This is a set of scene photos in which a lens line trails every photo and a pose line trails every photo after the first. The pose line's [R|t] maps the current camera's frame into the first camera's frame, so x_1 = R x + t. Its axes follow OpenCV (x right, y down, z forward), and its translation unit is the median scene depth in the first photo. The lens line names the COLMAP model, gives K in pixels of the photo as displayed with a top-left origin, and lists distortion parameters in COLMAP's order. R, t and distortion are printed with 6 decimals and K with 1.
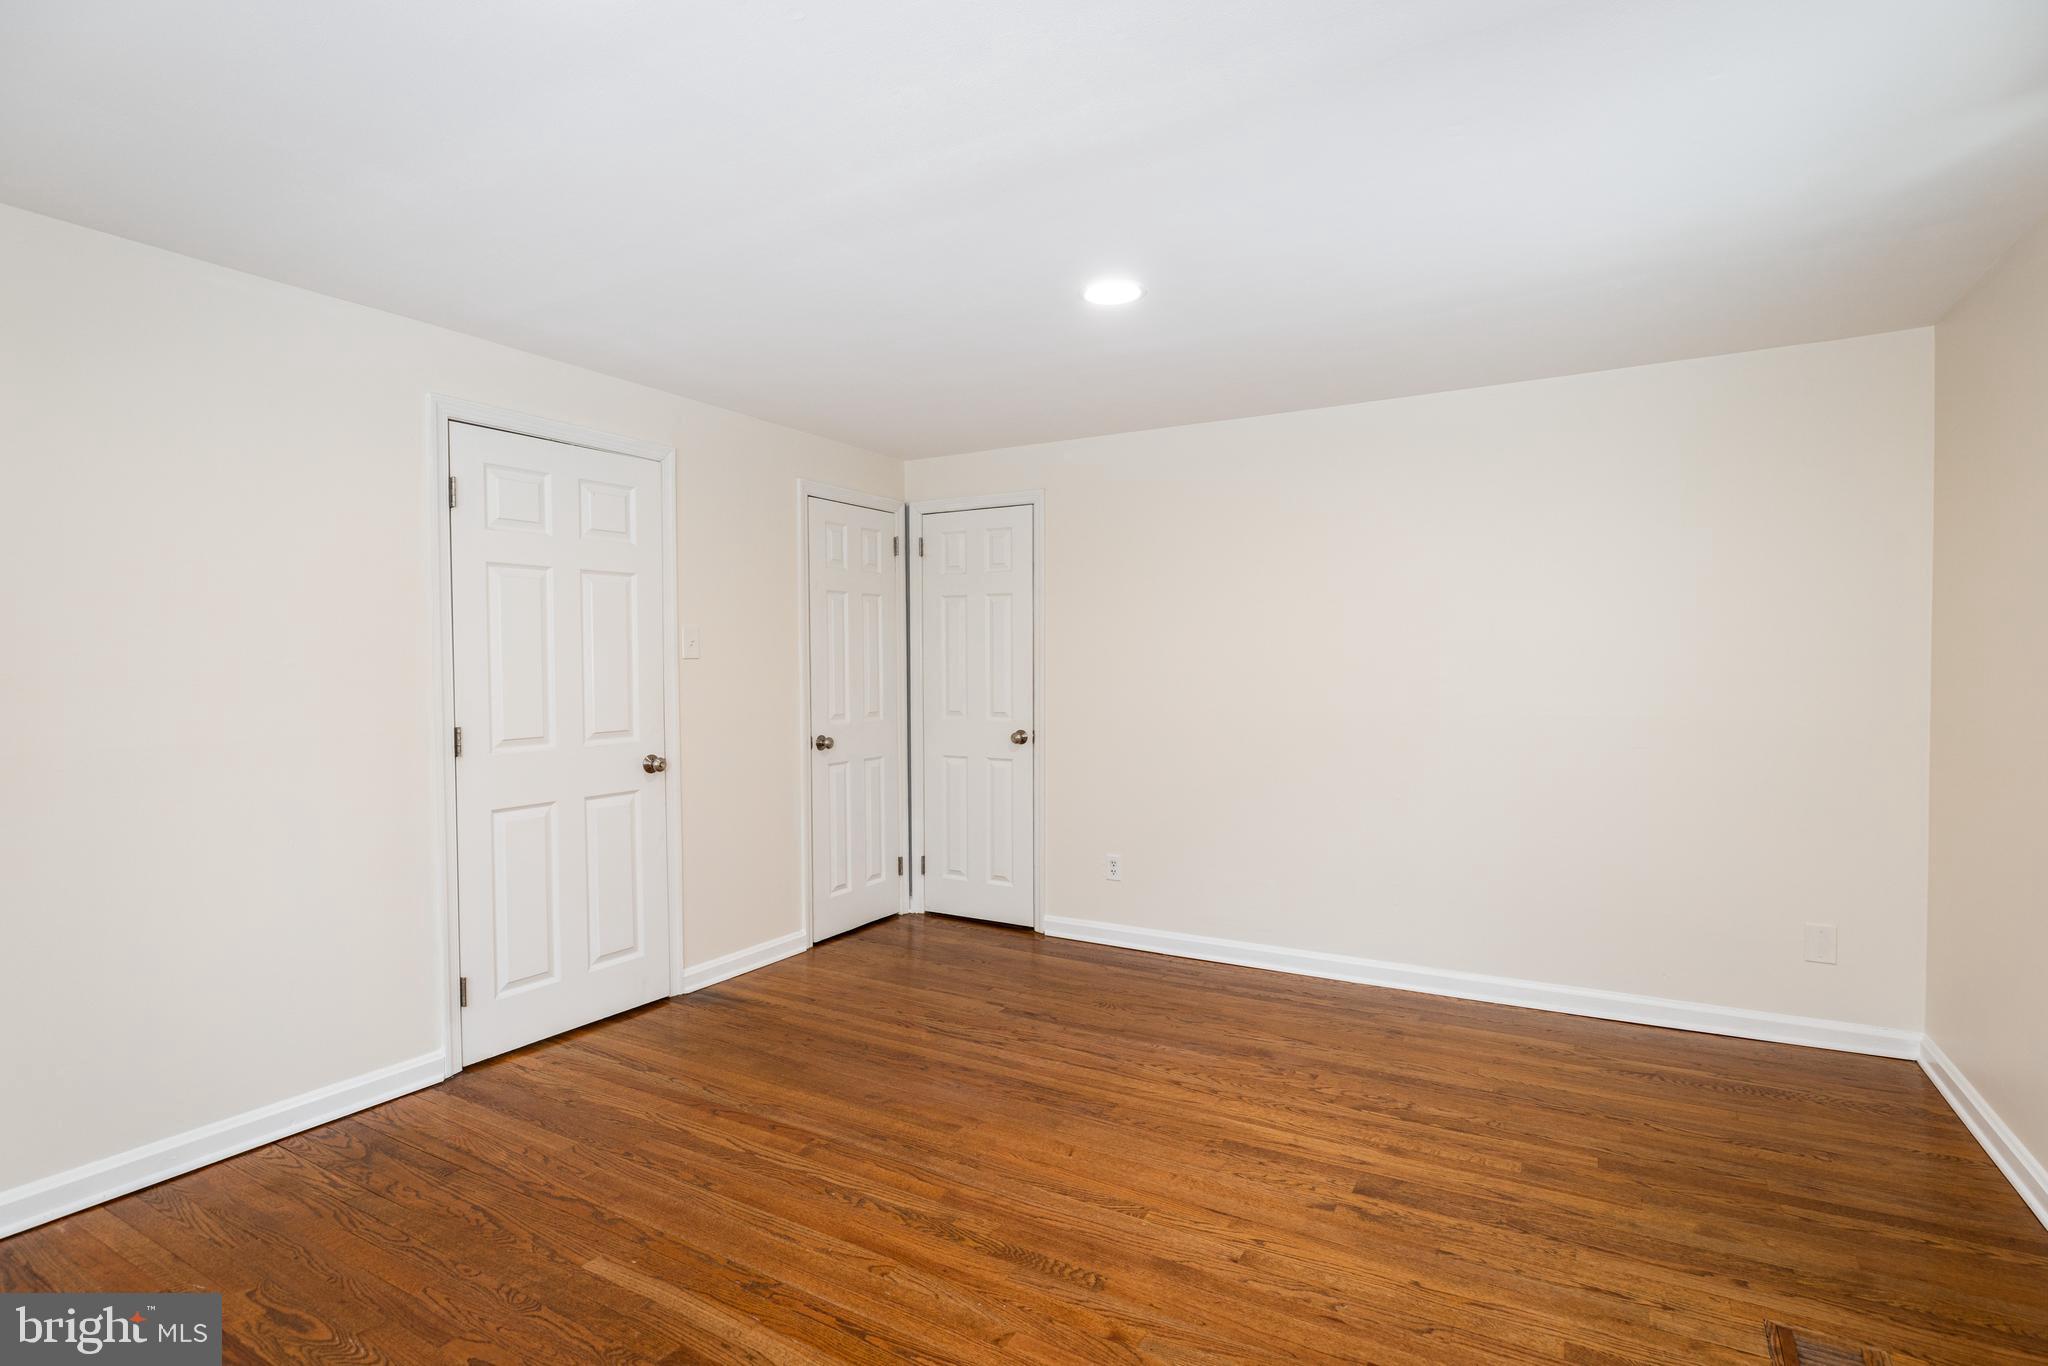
lens RADIAL K [[992.9, 0, 1024.5], [0, 992.9, 676.8], [0, 0, 1]] dist [0.000112, 0.000247]
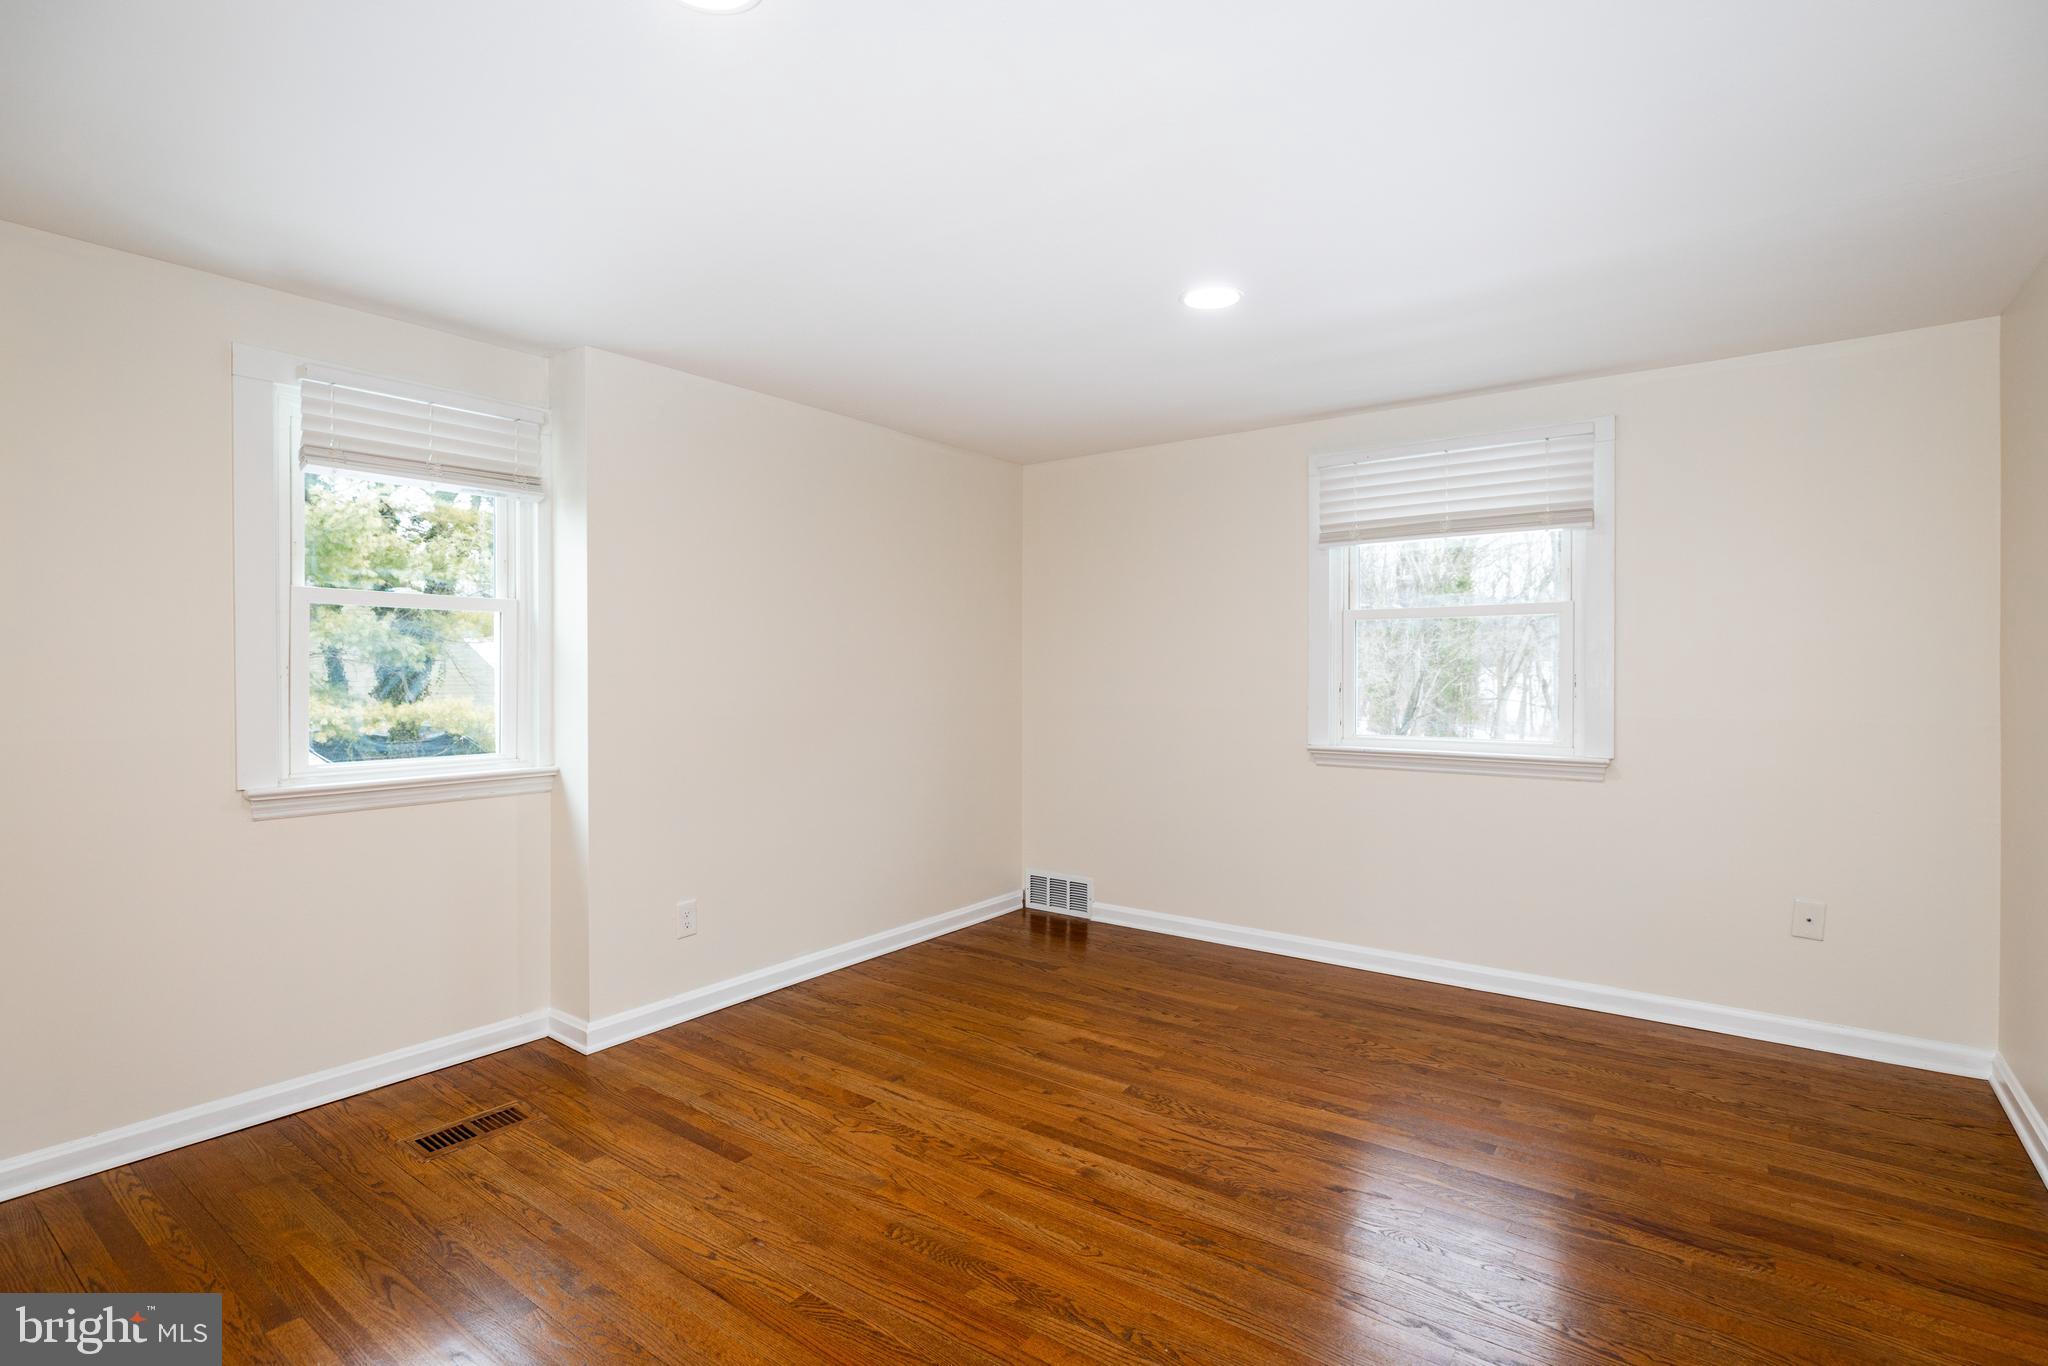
lens RADIAL K [[992.9, 0, 1024.5], [0, 992.9, 676.8], [0, 0, 1]] dist [0.000112, 0.000247]
pose [[-0.993761, 0.004521, 0.111435, -0.193161], [0.007549, 0.999613, 0.026765, -0.034529], [-0.111270, 0.027439, -0.993411, 2.003154]]
